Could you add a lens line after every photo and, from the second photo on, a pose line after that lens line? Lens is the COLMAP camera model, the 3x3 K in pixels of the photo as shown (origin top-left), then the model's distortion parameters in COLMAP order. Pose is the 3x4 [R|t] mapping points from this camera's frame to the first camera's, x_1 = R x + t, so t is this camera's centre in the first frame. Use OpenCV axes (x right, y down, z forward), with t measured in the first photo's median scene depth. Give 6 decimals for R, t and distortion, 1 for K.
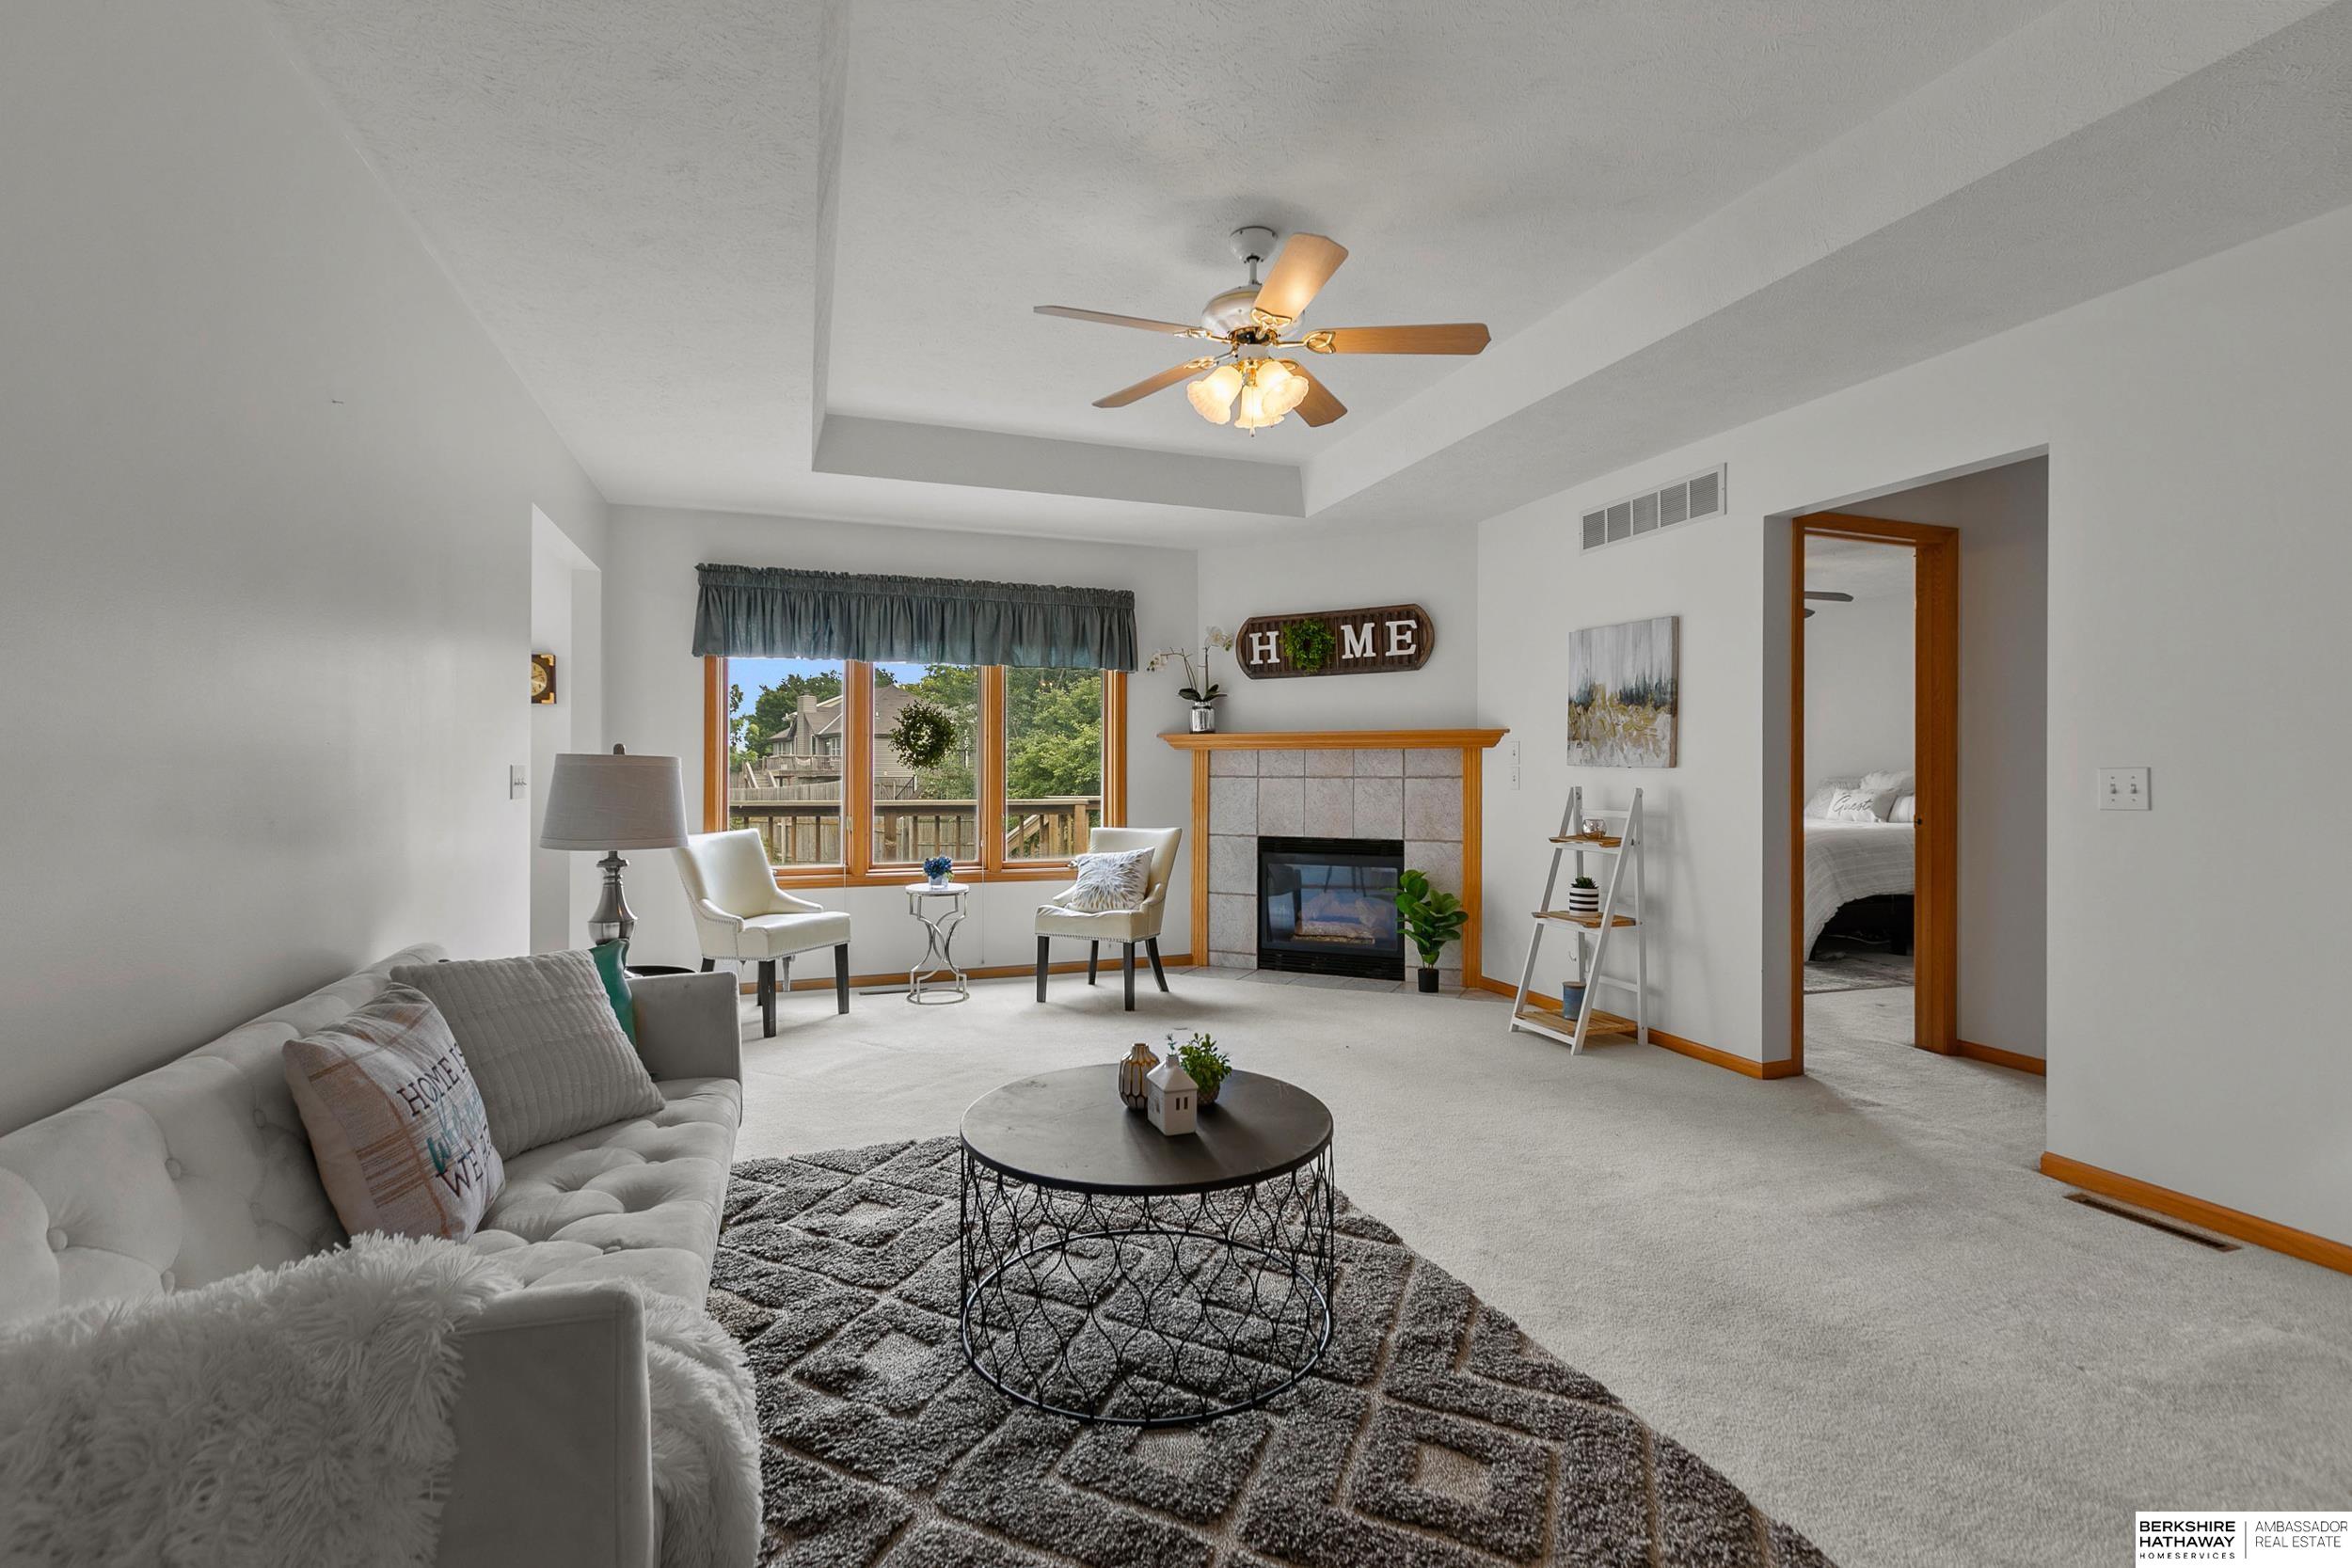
lens RADIAL K [[1061.5, 0, 1180.7], [0, 1061.5, 773.9], [0, 0, 1]] dist [-0.002101, -0.000218]
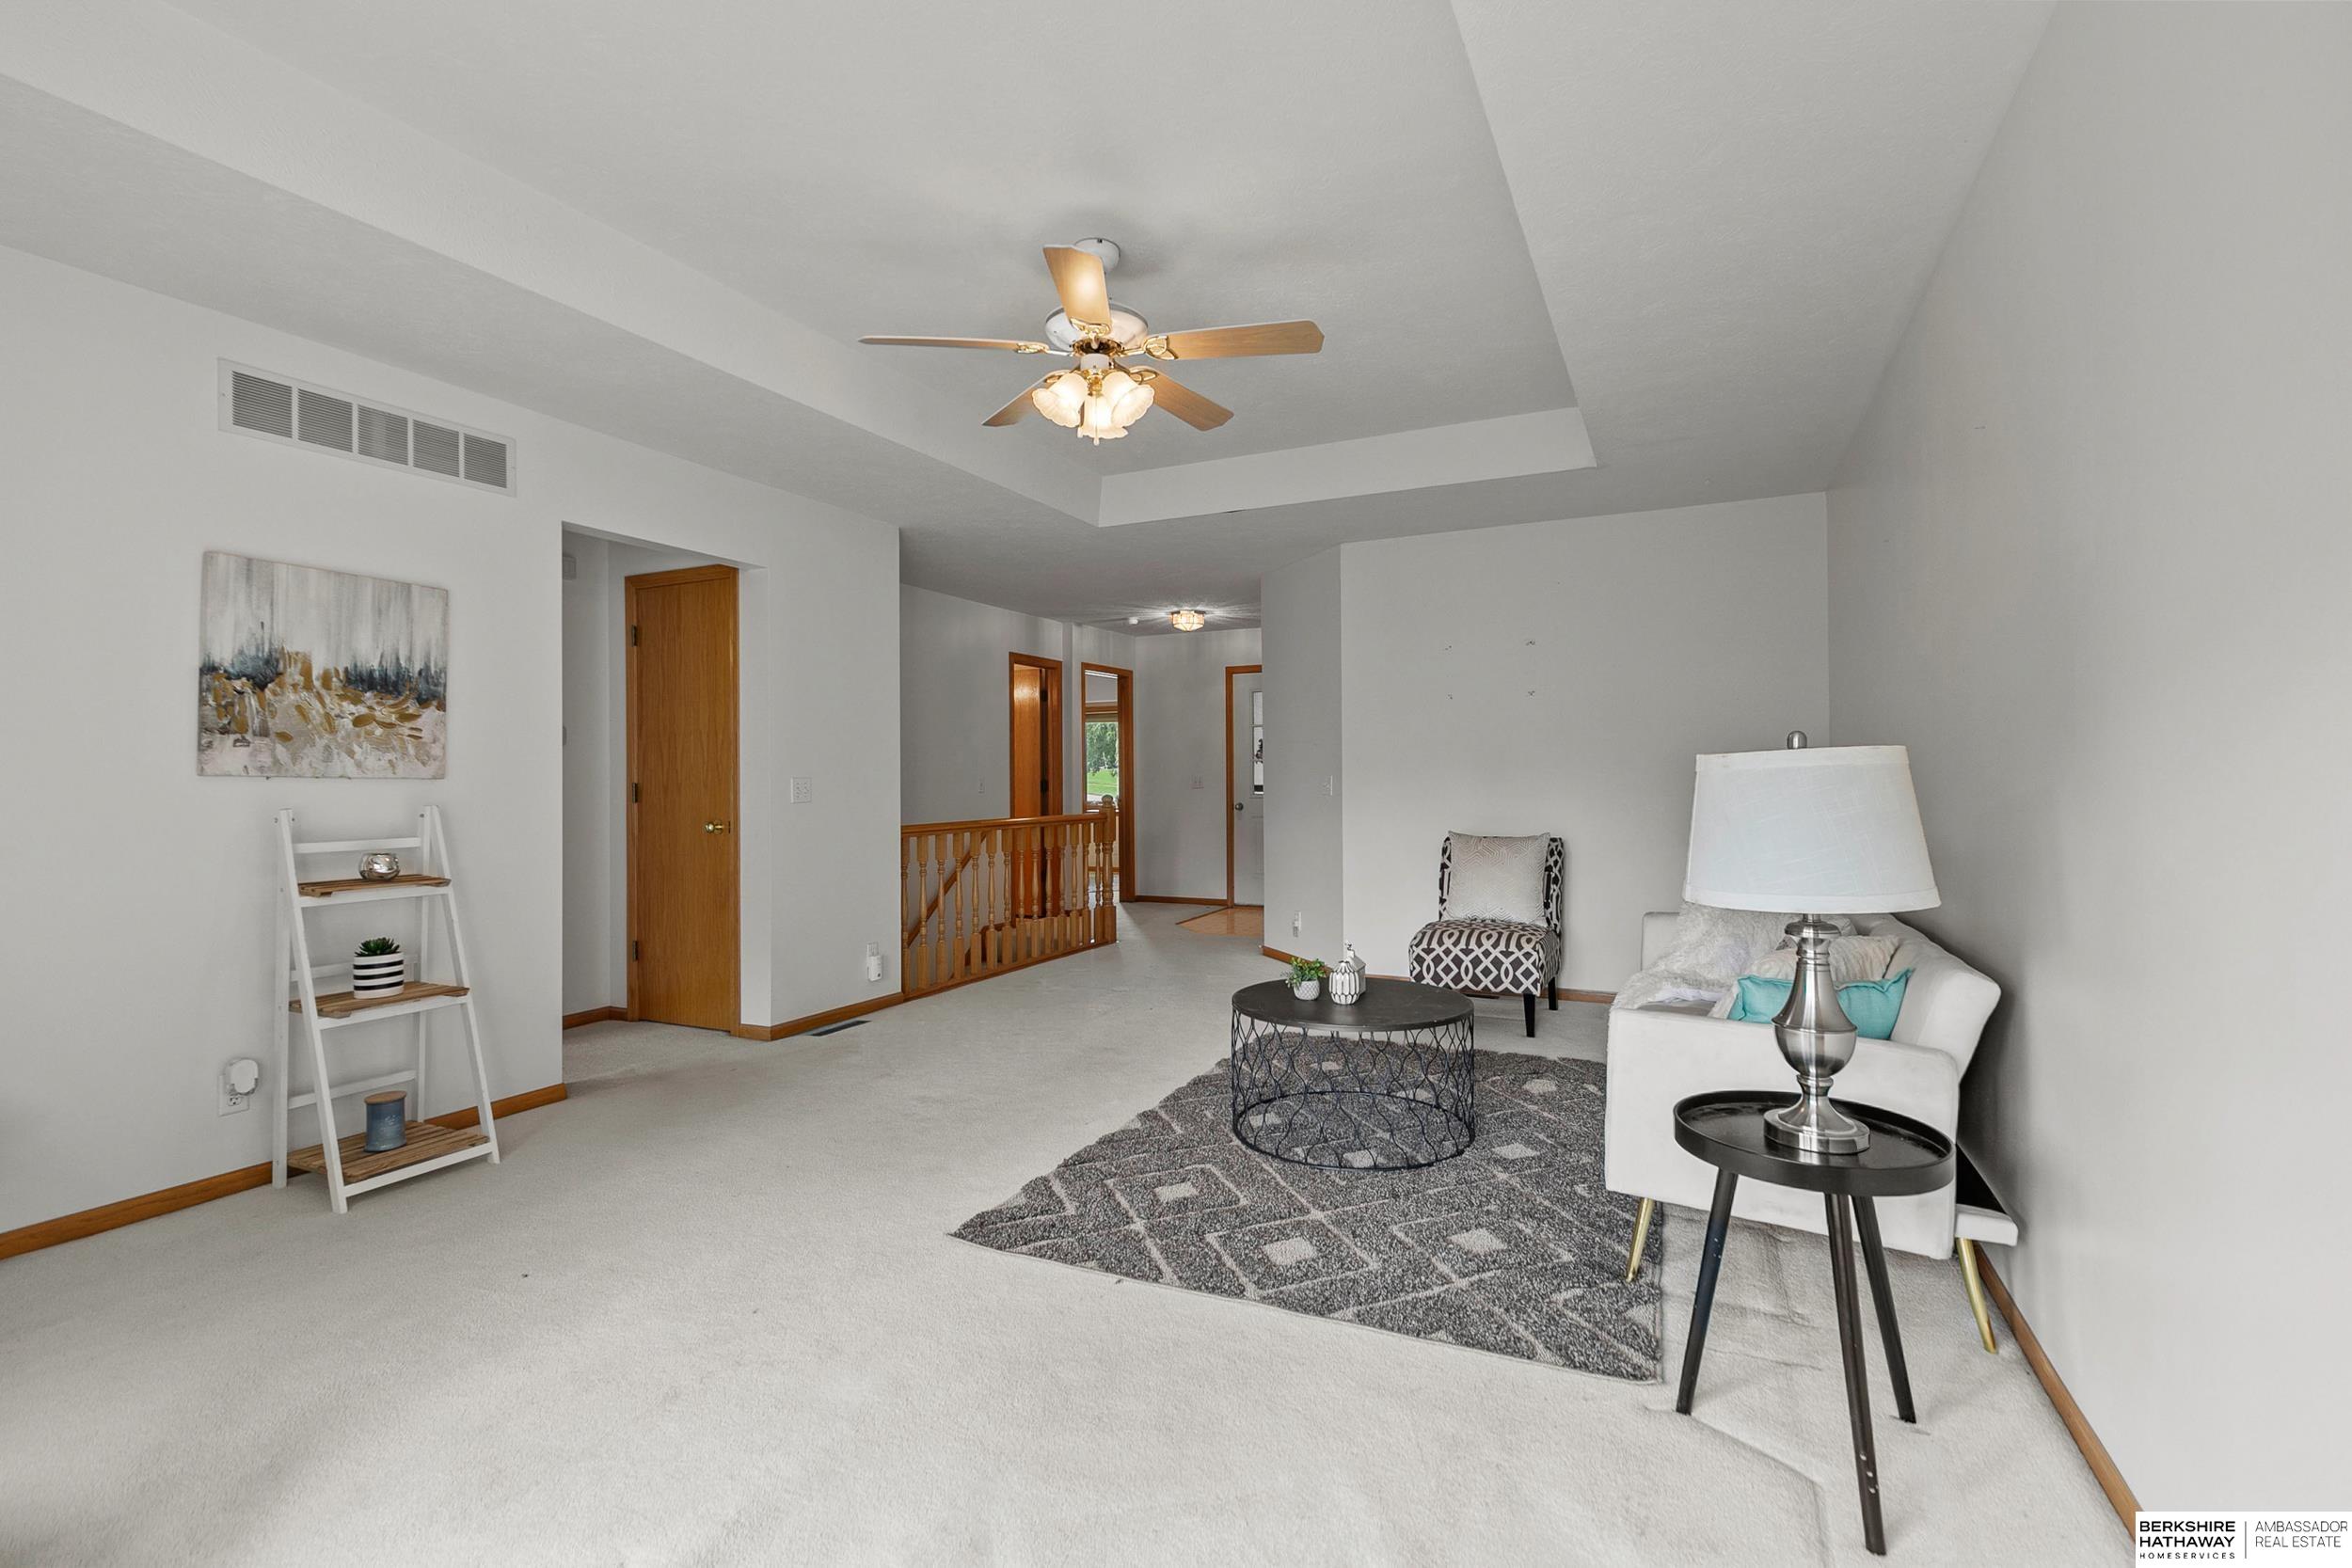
lens RADIAL K [[1061.5, 0, 1180.7], [0, 1061.5, 773.9], [0, 0, 1]] dist [-0.002101, -0.000218]
pose [[-0.704214, 0.003884, 0.709977, -0.388578], [0.006065, 0.999981, 0.000545, -0.005257], [-0.709962, 0.004690, -0.704224, 0.916389]]
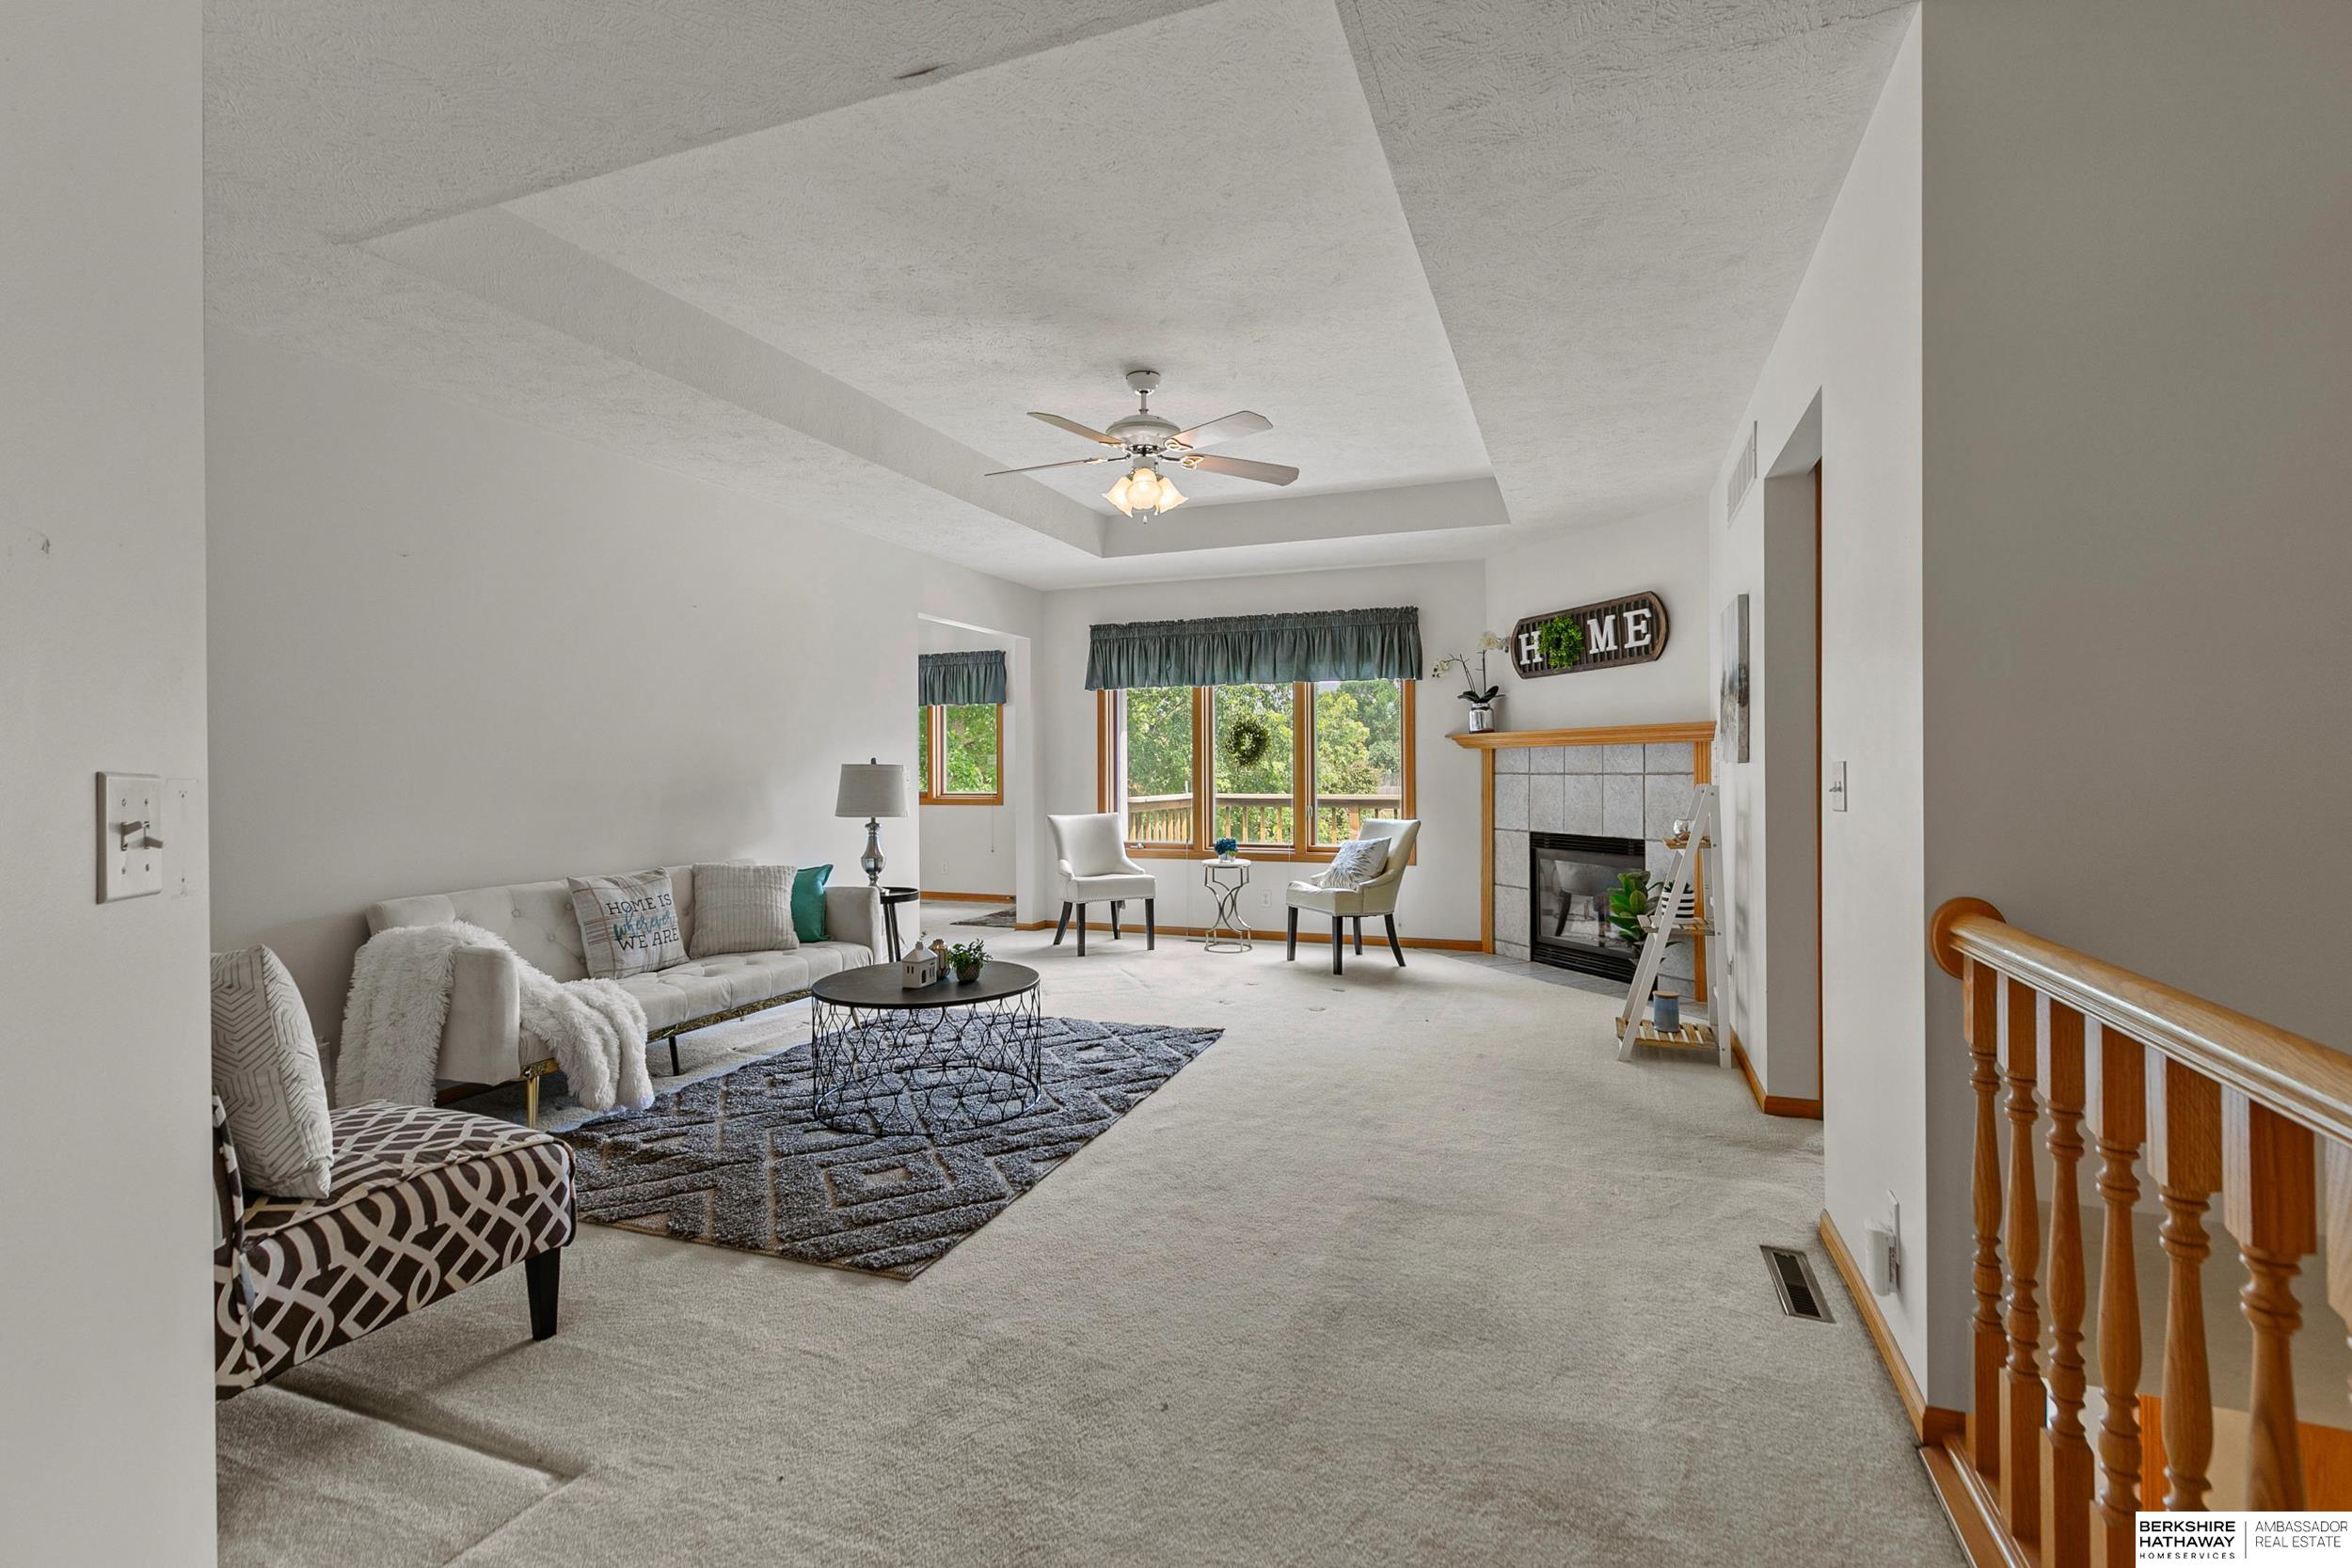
lens RADIAL K [[1058.9, 0, 1176.0], [0, 1058.9, 784.0], [0, 0, 1]] dist [-0.019910, -0.000042]
pose [[0.749431, 0.002005, -0.662079, 0.555693], [0.006040, 0.999933, 0.009865, 0.000542], [0.662055, -0.011392, 0.749369, 0.010260]]
